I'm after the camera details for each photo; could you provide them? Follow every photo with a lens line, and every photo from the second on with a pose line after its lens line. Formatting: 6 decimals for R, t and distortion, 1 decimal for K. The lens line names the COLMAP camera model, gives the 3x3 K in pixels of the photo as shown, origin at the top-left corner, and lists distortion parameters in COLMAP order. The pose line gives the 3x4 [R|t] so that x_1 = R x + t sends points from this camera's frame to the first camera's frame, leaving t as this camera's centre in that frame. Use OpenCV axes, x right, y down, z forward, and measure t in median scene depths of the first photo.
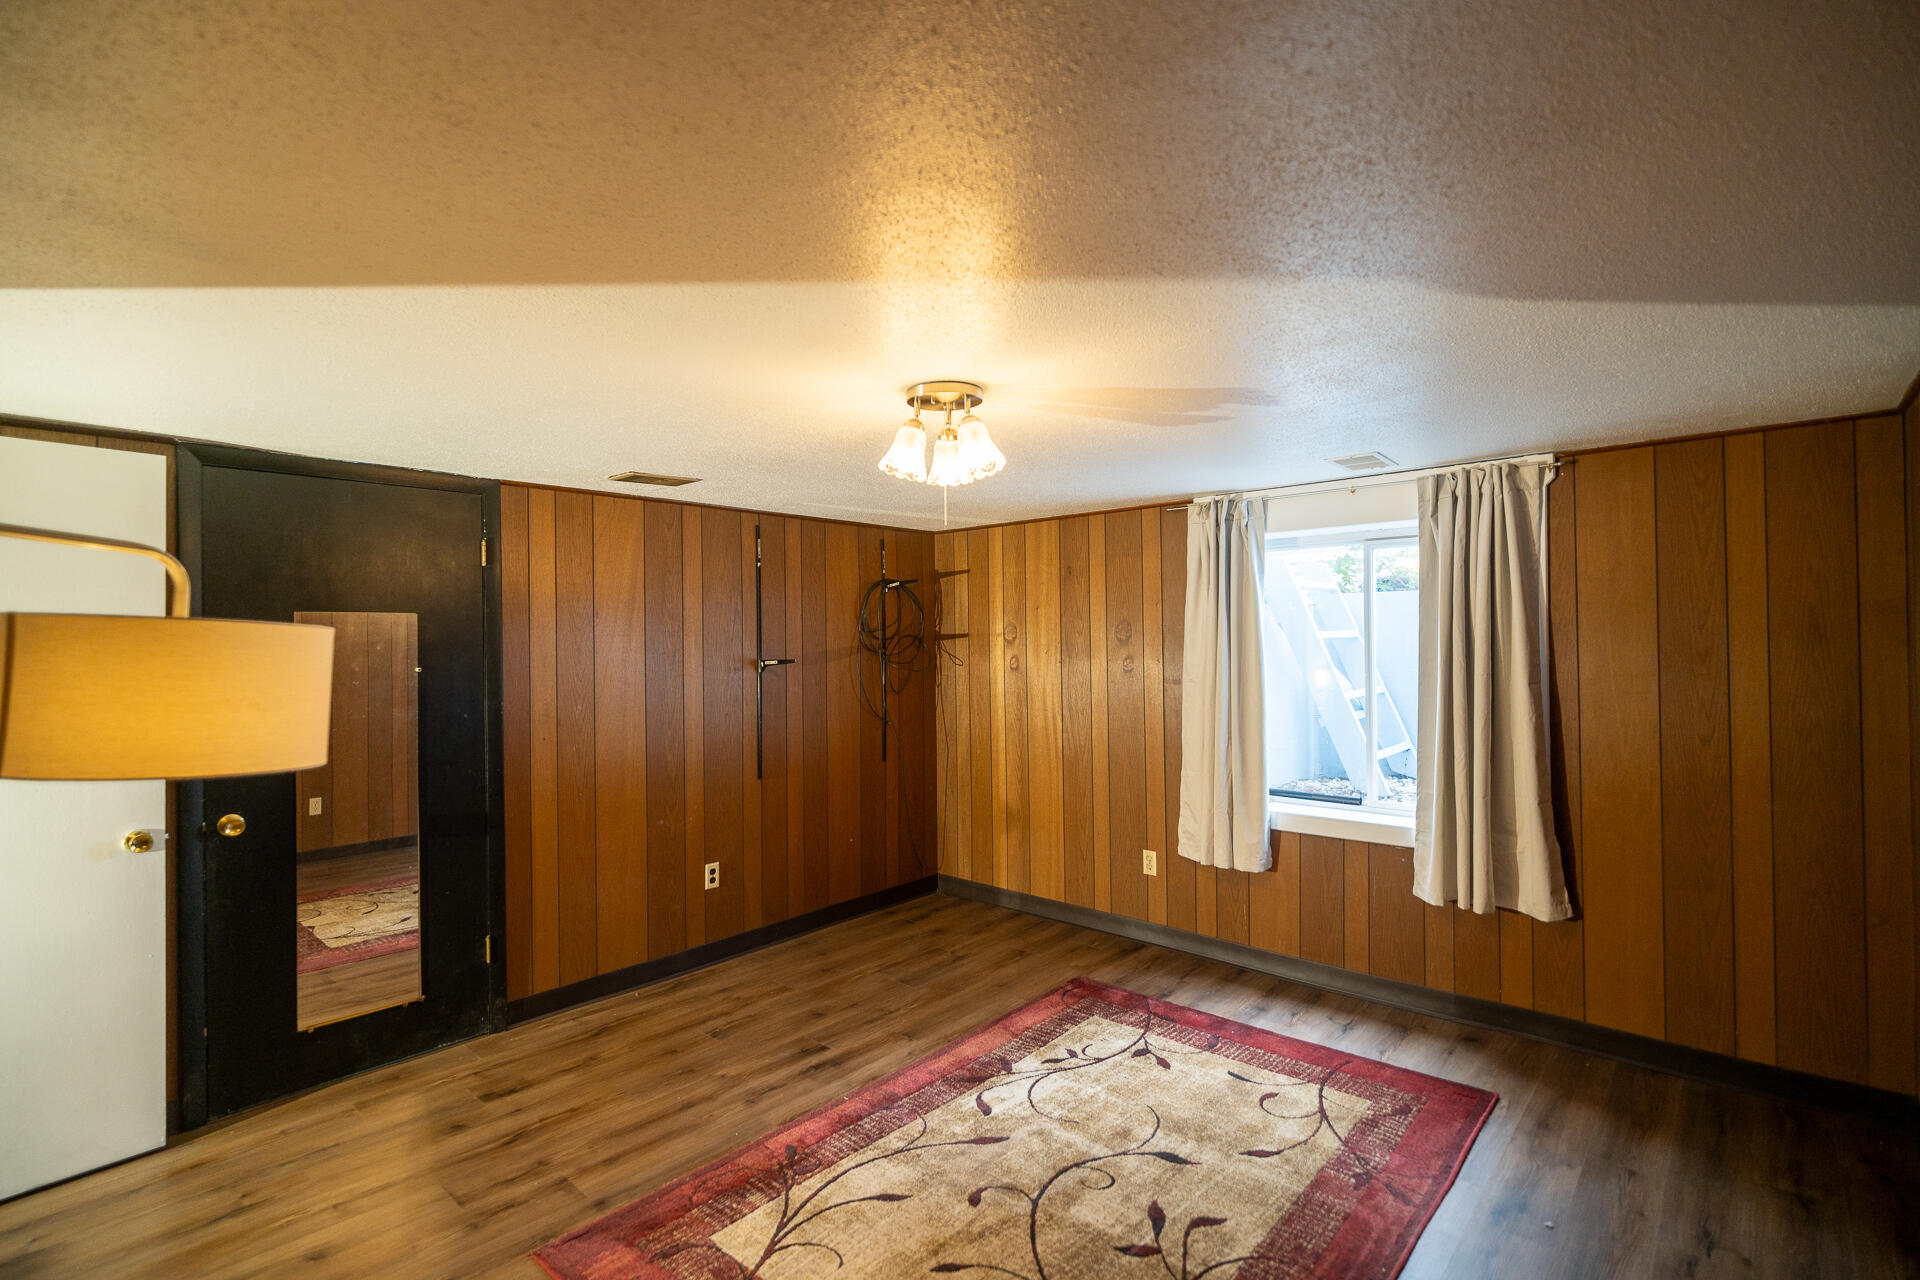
lens RADIAL K [[890.2, 0, 960.0], [0, 890.2, 640.0], [0, 0, 1]] dist [0.000125, -0.000753]
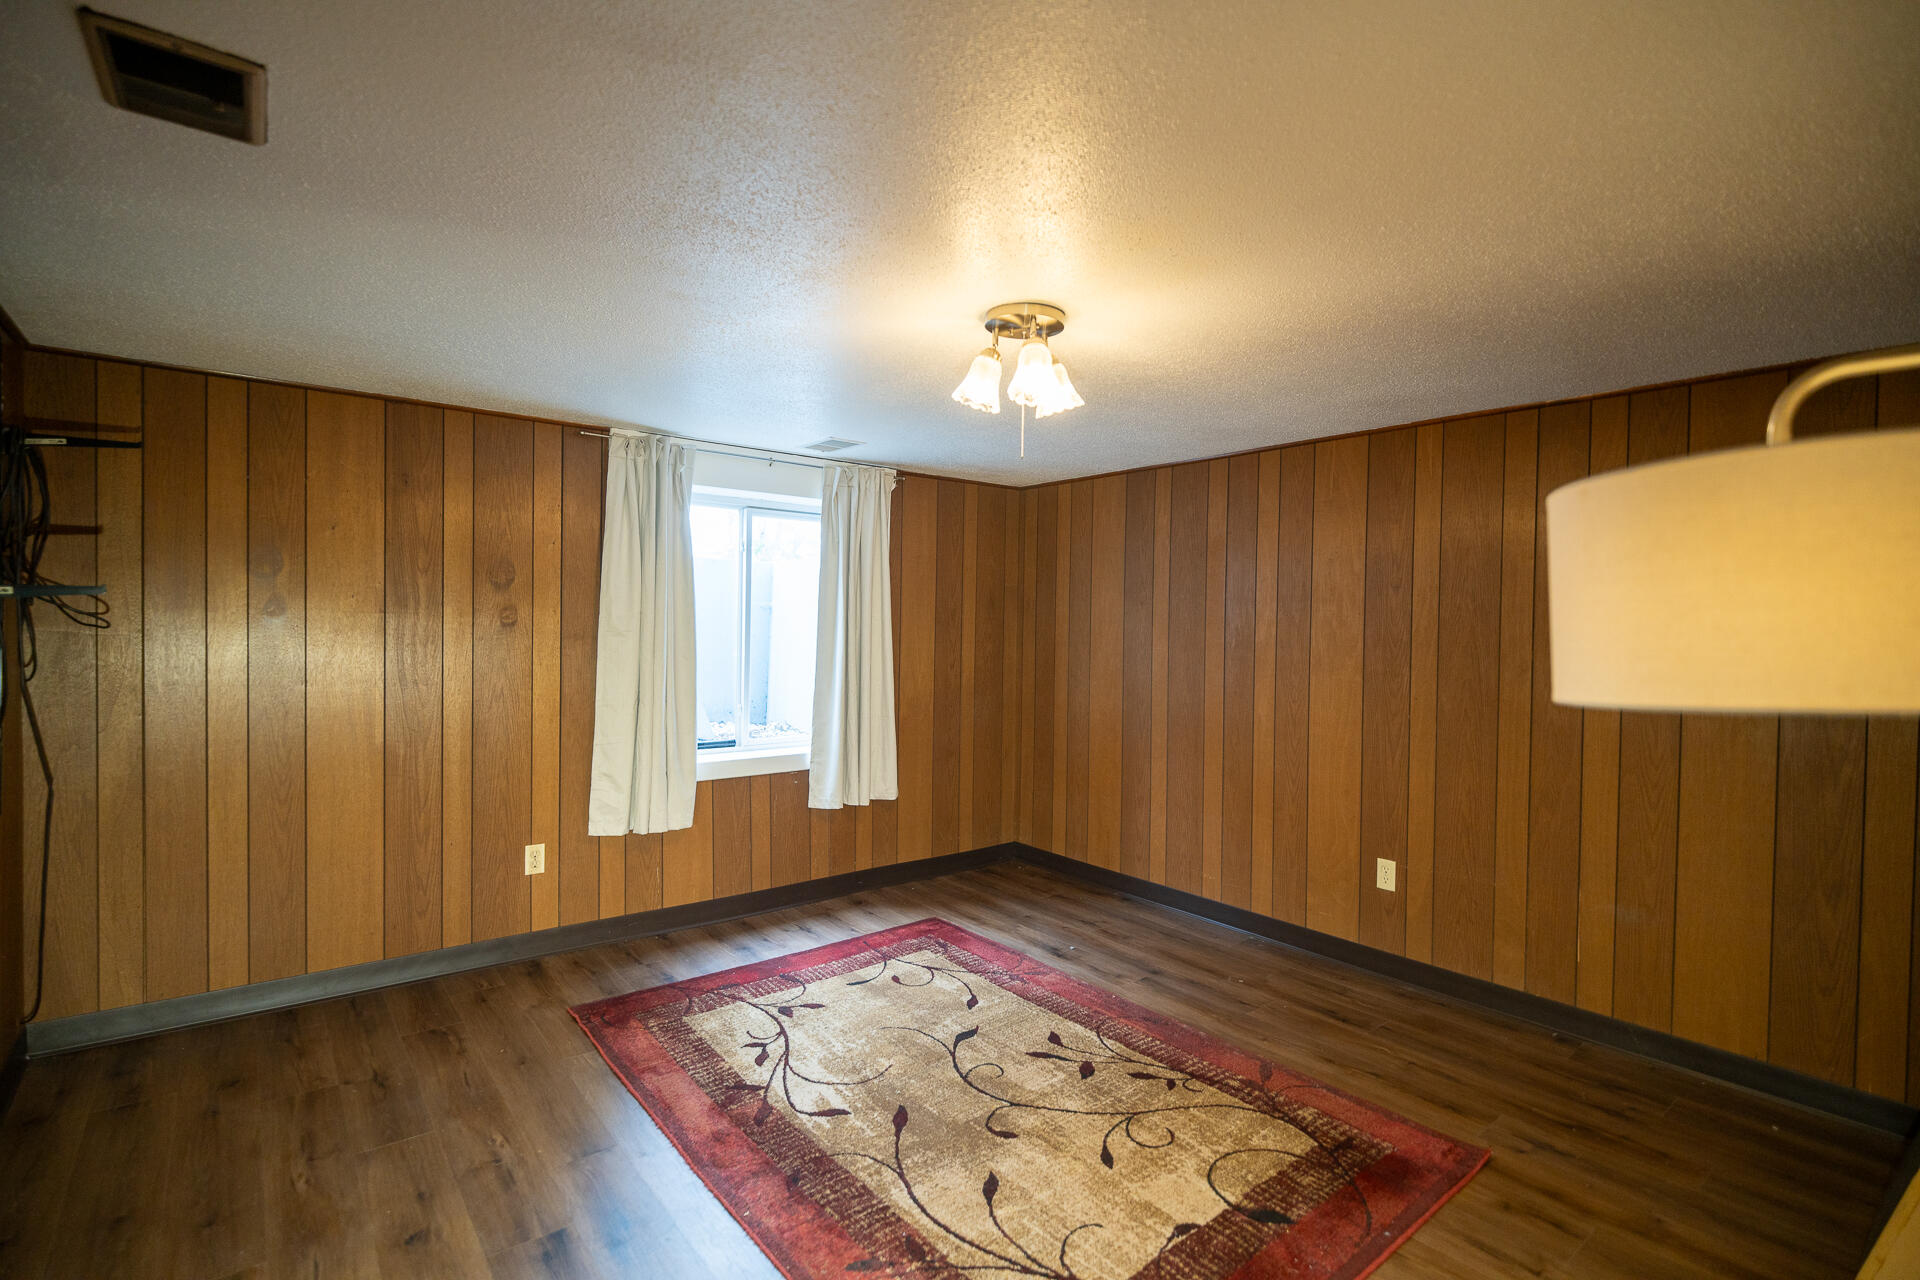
lens RADIAL K [[890.2, 0, 960.0], [0, 890.2, 640.0], [0, 0, 1]] dist [0.000125, -0.000753]
pose [[0.169484, -0.003012, 0.985528, -0.660457], [-0.016821, 0.999841, 0.005949, 0.048871], [-0.985389, -0.017586, 0.169406, 0.609368]]
